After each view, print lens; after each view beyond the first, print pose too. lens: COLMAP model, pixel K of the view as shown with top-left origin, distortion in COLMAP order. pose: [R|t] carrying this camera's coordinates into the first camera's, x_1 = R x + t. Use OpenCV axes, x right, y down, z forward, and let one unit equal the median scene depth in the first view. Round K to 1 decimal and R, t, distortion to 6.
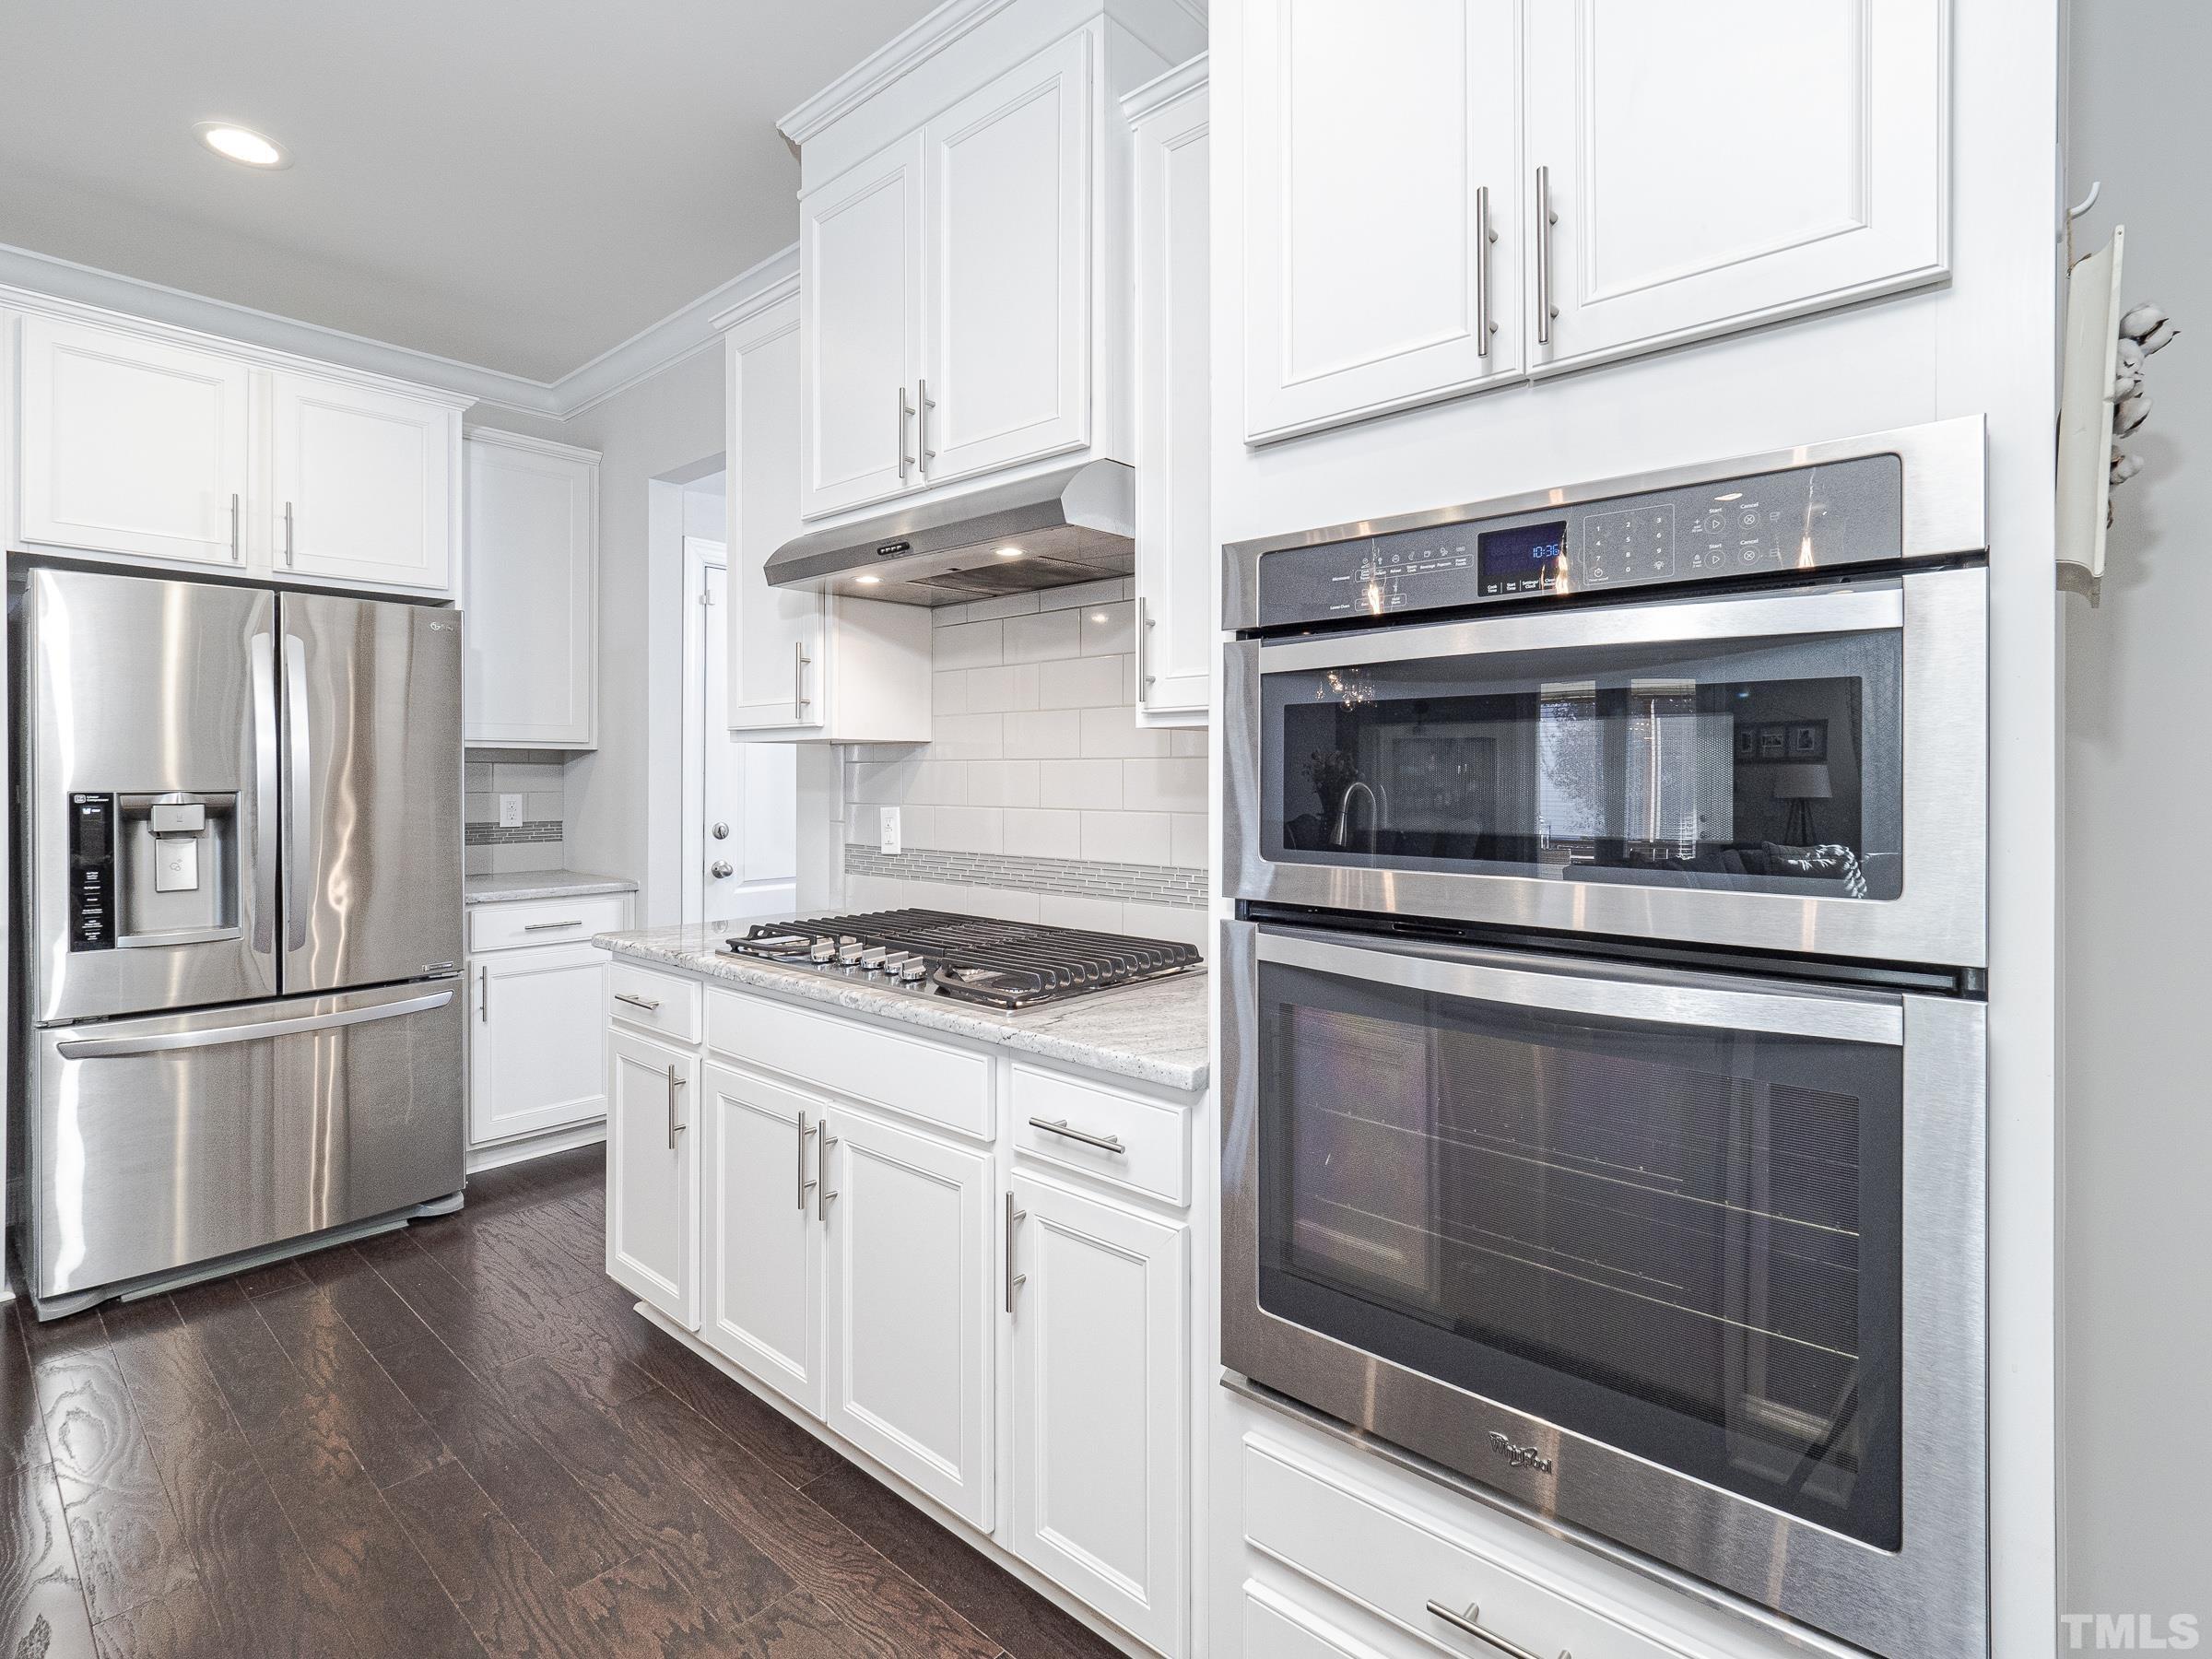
lens RADIAL K [[1090.9, 0, 1111.9], [0, 1090.9, 771.2], [0, 0, 1]] dist [-0.002376, -0.005618]
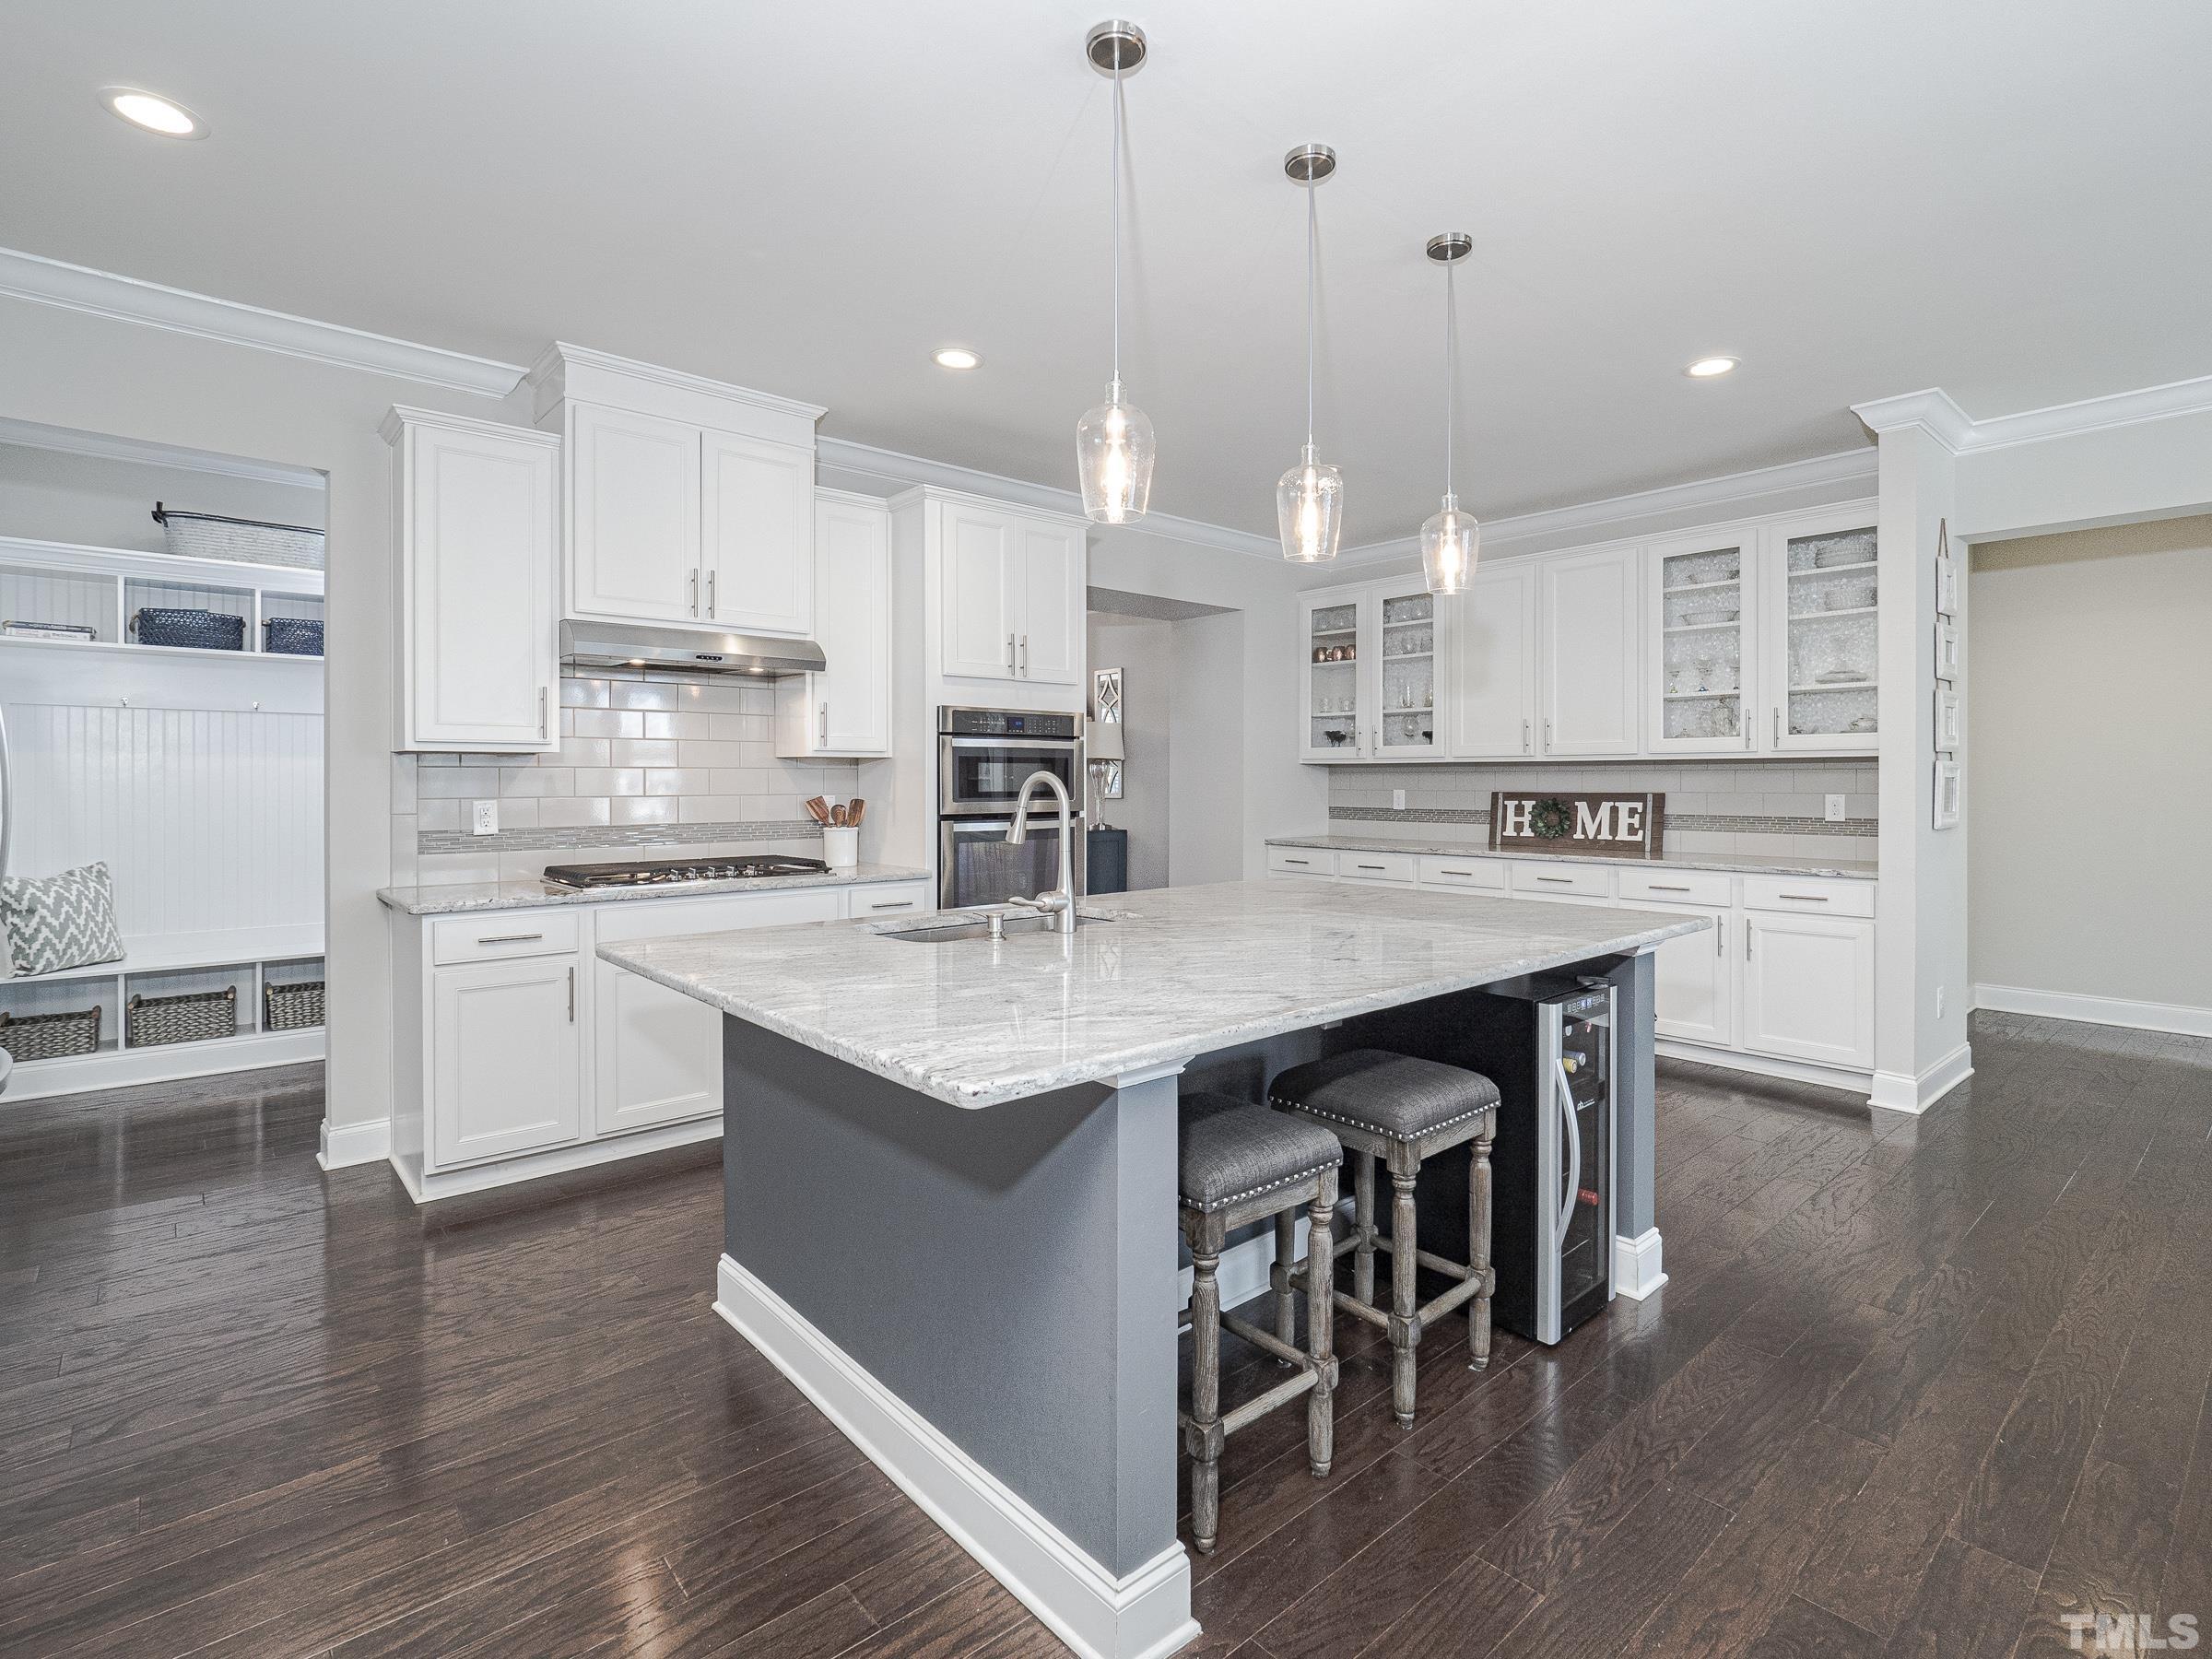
lens RADIAL K [[1081.5, 0, 1109.8], [0, 1081.5, 791.0], [0, 0, 1]] dist [-0.001563, -0.000084]
pose [[0.123973, -0.012819, 0.992203, -1.621328], [-0.004609, 0.999898, 0.013494, -0.000253], [-0.992275, -0.006246, 0.123901, 0.052945]]
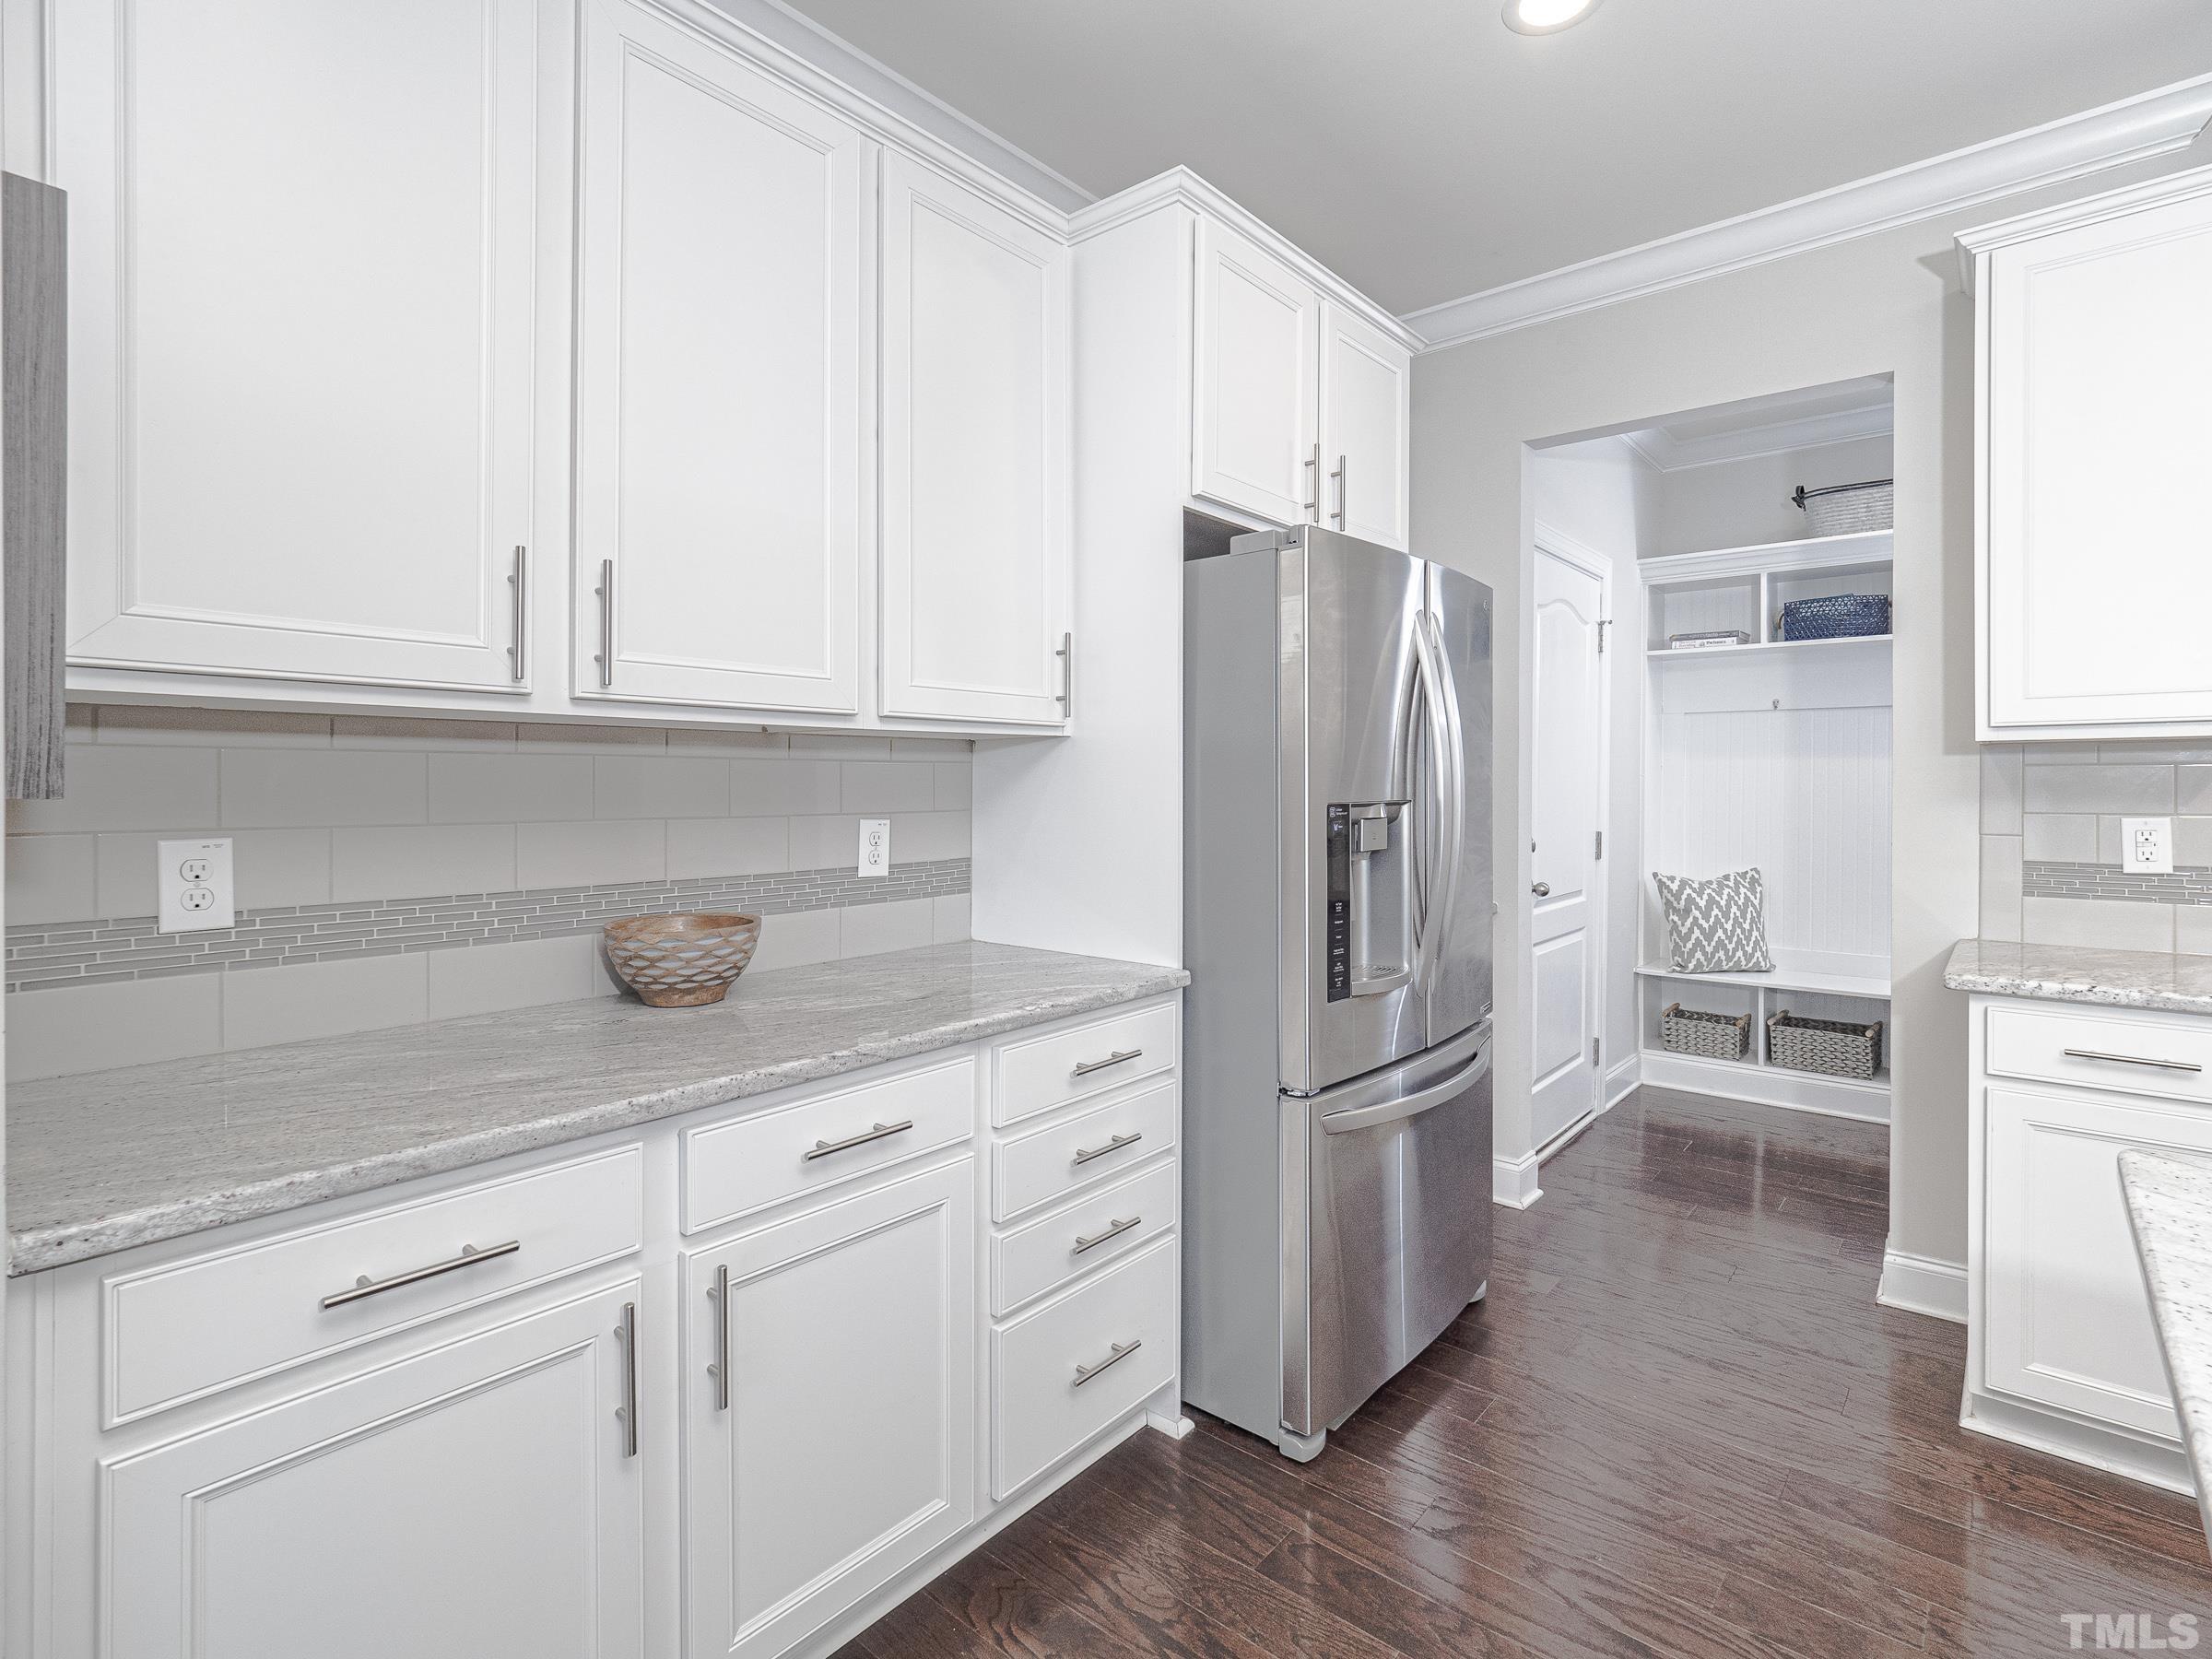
lens RADIAL K [[1081.5, 0, 1109.8], [0, 1081.5, 791.0], [0, 0, 1]] dist [-0.001563, -0.000084]
pose [[0.999656, -0.003837, 0.025955, -1.142338], [0.003561, 0.999937, 0.010669, 0.000411], [-0.025994, -0.010573, 0.999606, 0.201947]]
